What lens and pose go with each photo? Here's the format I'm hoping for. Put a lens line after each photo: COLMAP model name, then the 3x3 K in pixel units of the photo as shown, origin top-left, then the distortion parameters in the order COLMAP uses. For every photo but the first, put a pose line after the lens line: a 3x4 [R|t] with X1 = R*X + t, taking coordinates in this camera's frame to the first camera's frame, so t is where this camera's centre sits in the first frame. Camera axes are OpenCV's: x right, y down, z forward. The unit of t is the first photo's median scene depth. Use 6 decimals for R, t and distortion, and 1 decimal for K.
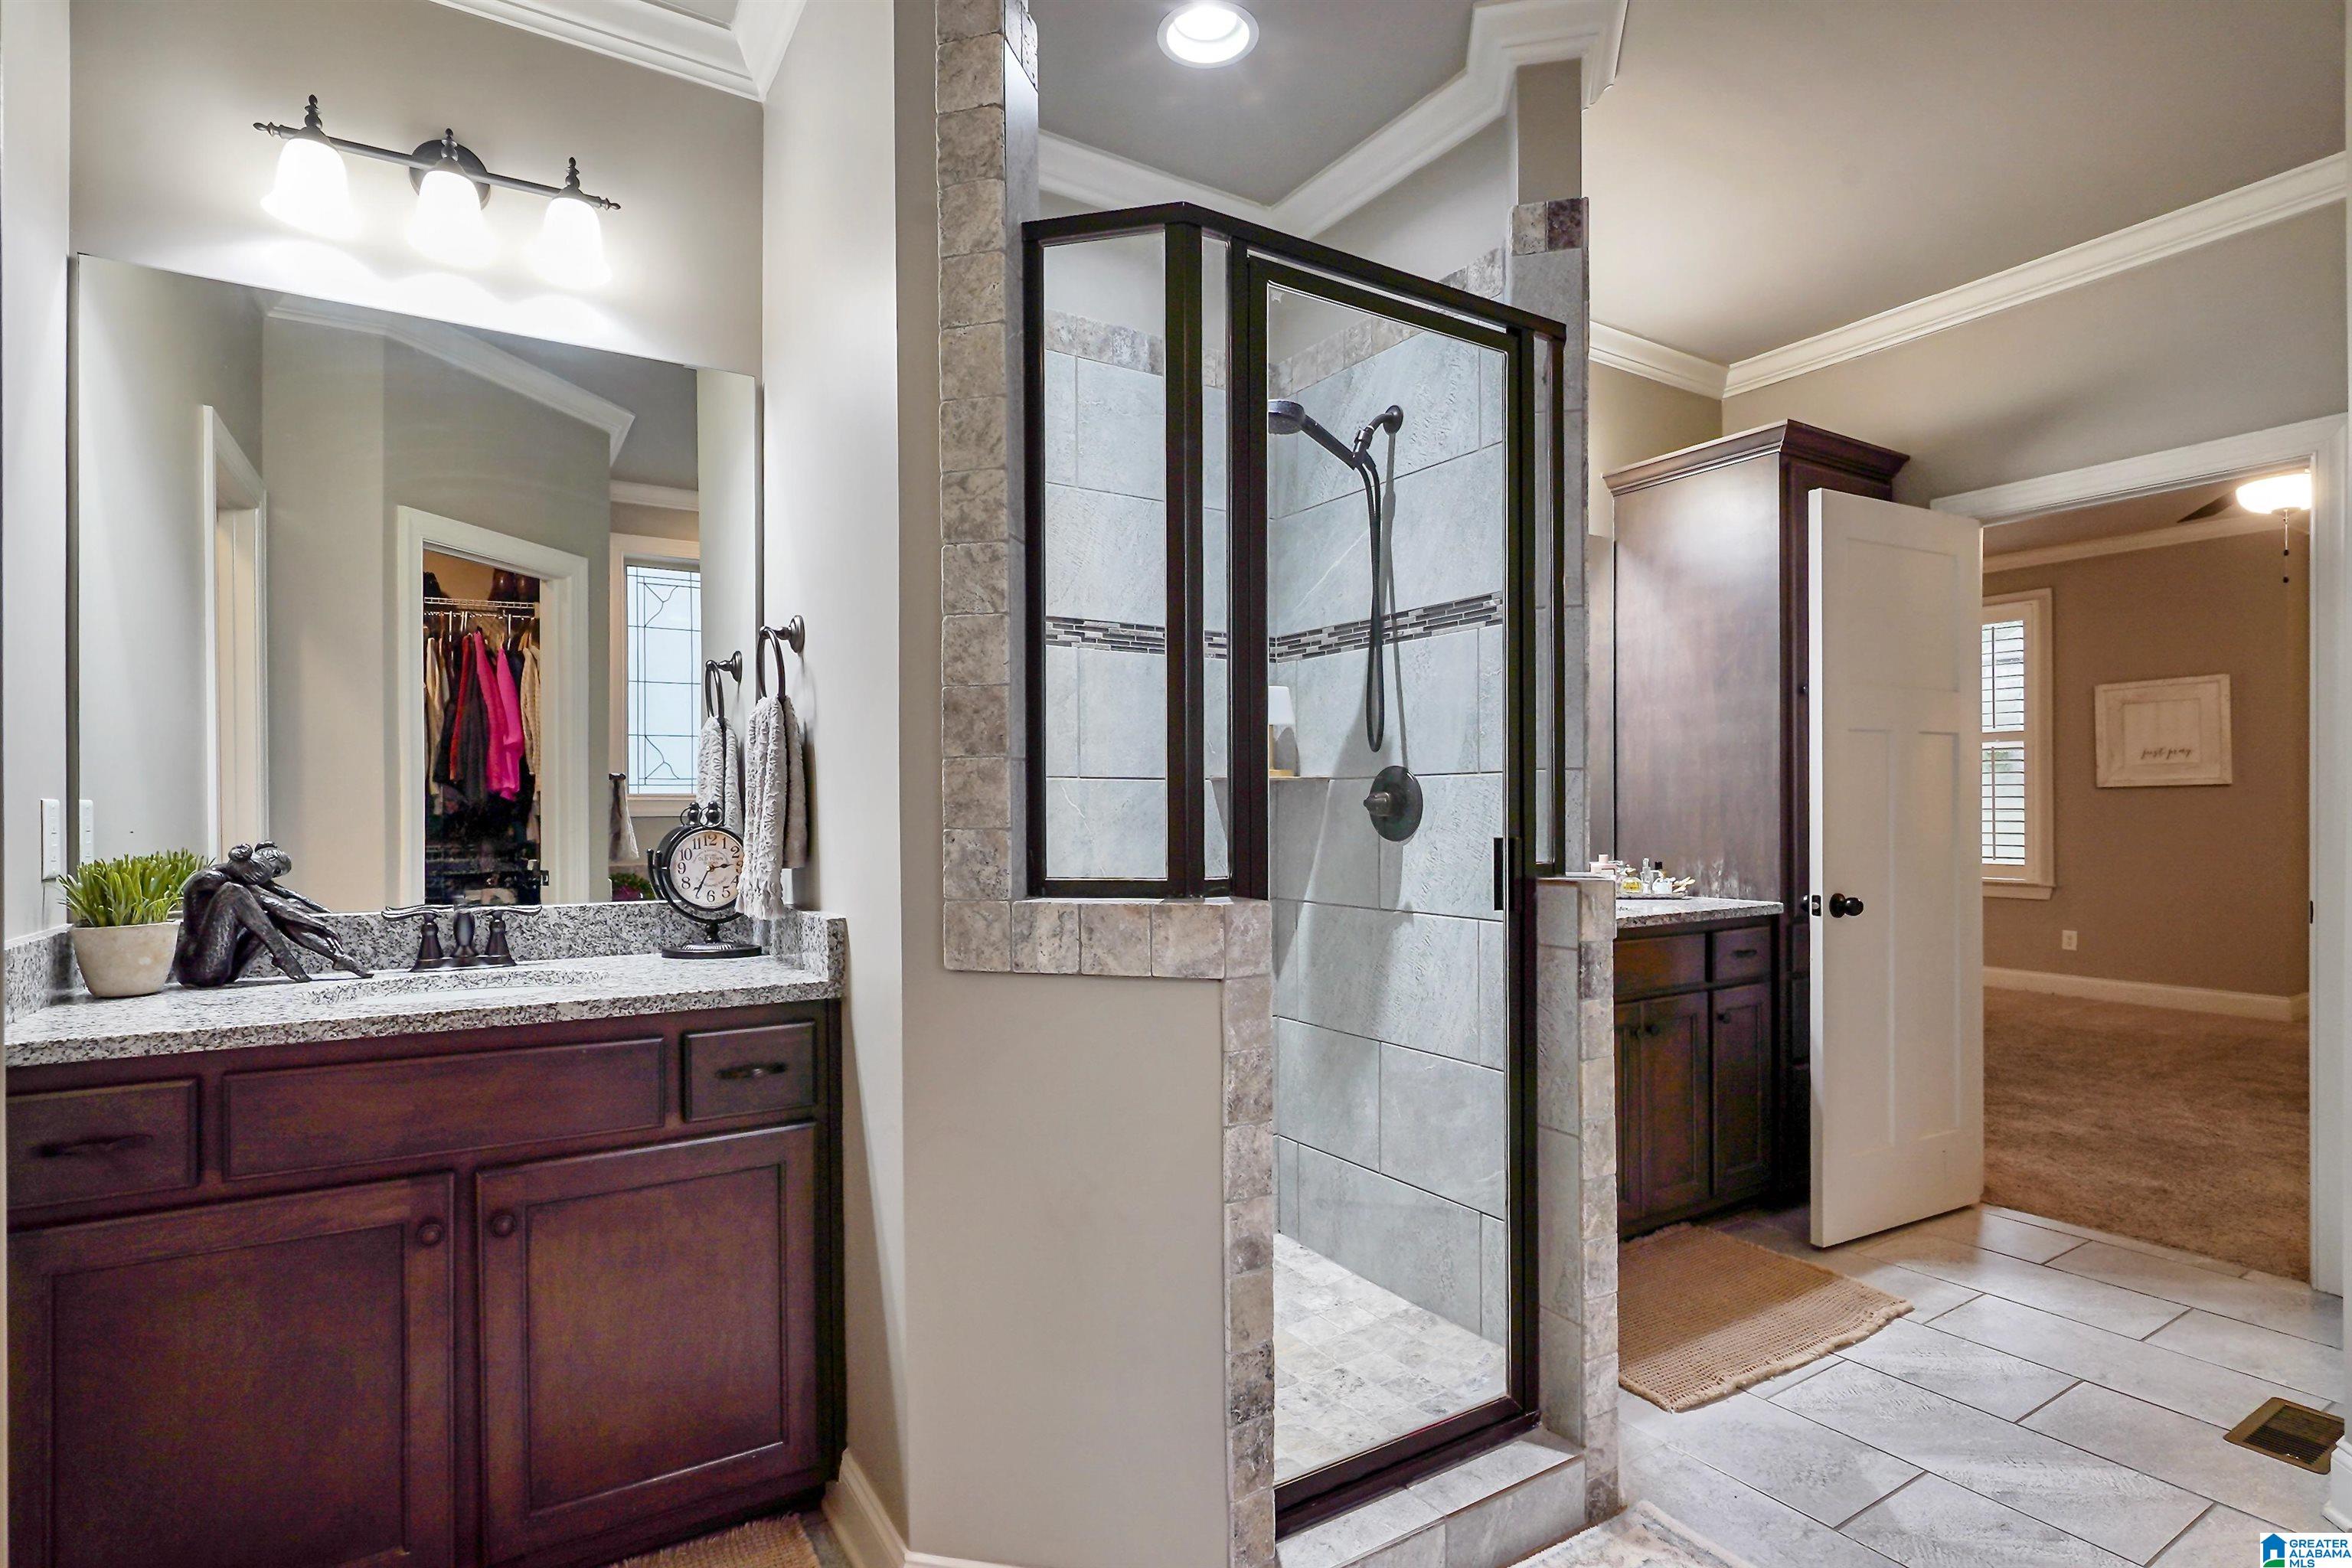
lens RADIAL K [[1153.8, 0, 1184.7], [0, 1153.8, 807.8], [0, 0, 1]] dist [-0.018825, -0.002775]
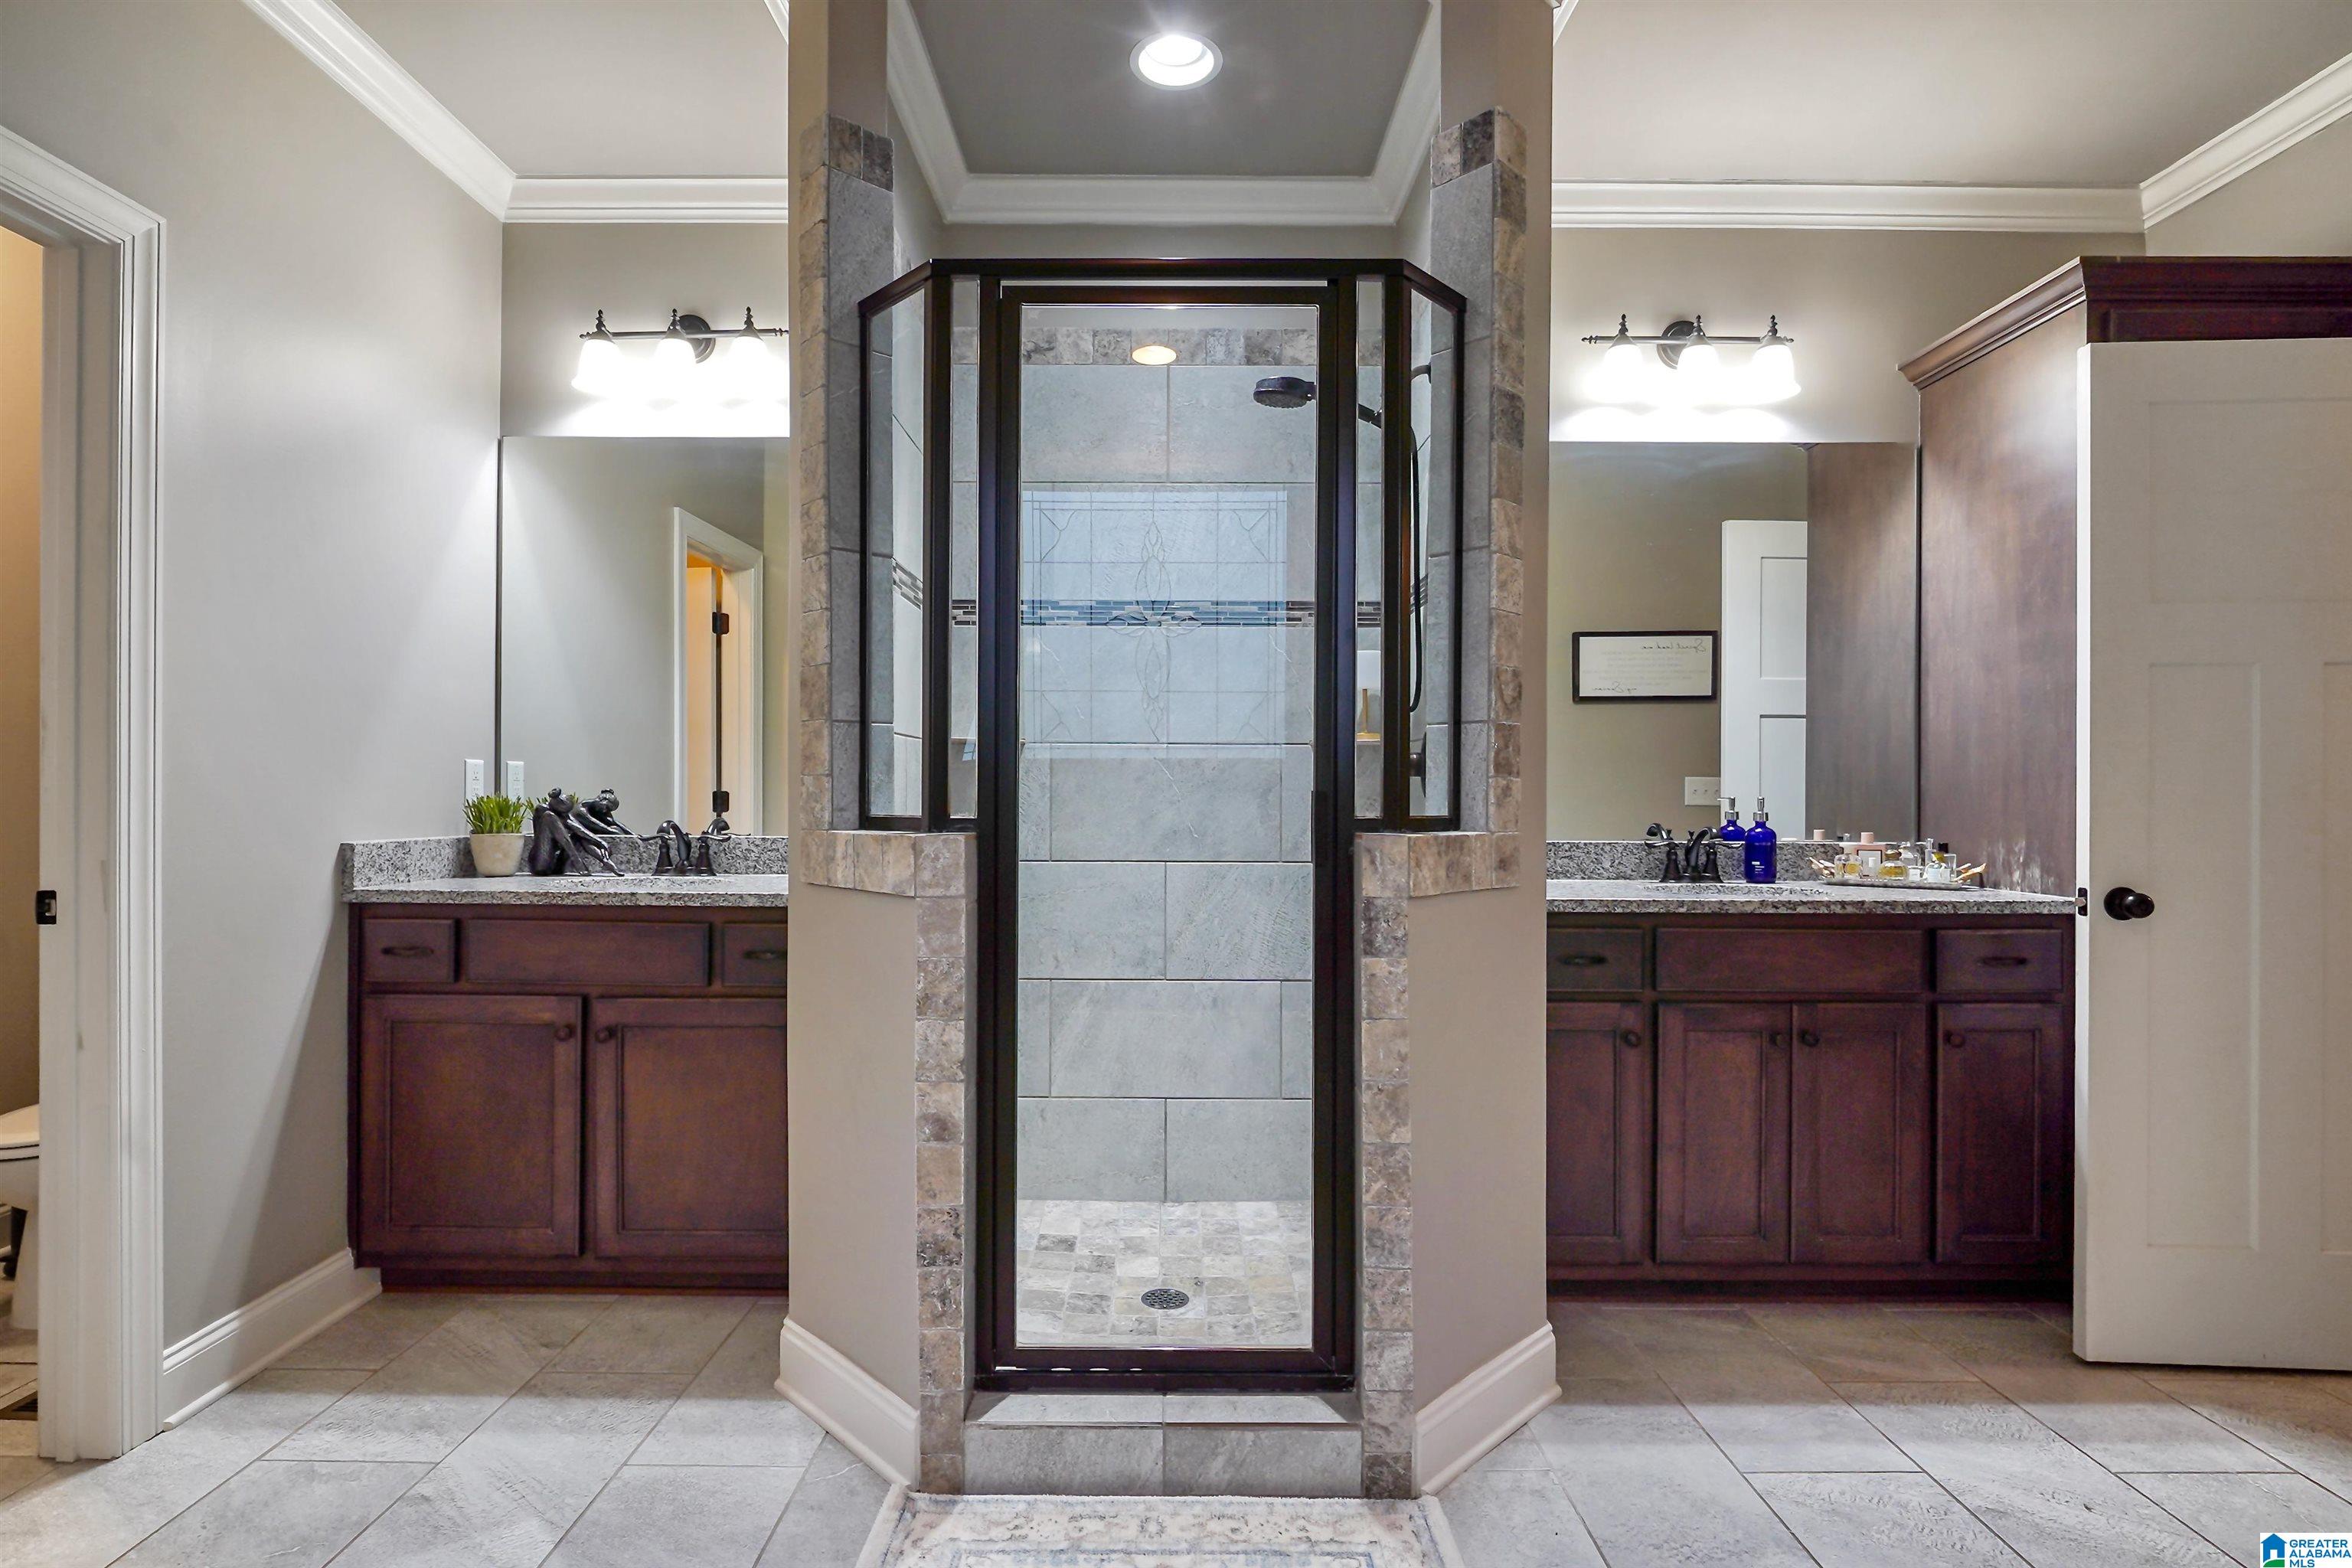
lens RADIAL K [[1153.8, 0, 1180.6], [0, 1153.8, 791.0], [0, 0, 1]] dist [-0.018825, -0.002775]
pose [[0.847714, 0.007004, -0.530408, 0.723663], [-0.007297, 0.999972, 0.001542, 0.025749], [0.530404, 0.002563, 0.847741, 0.090532]]
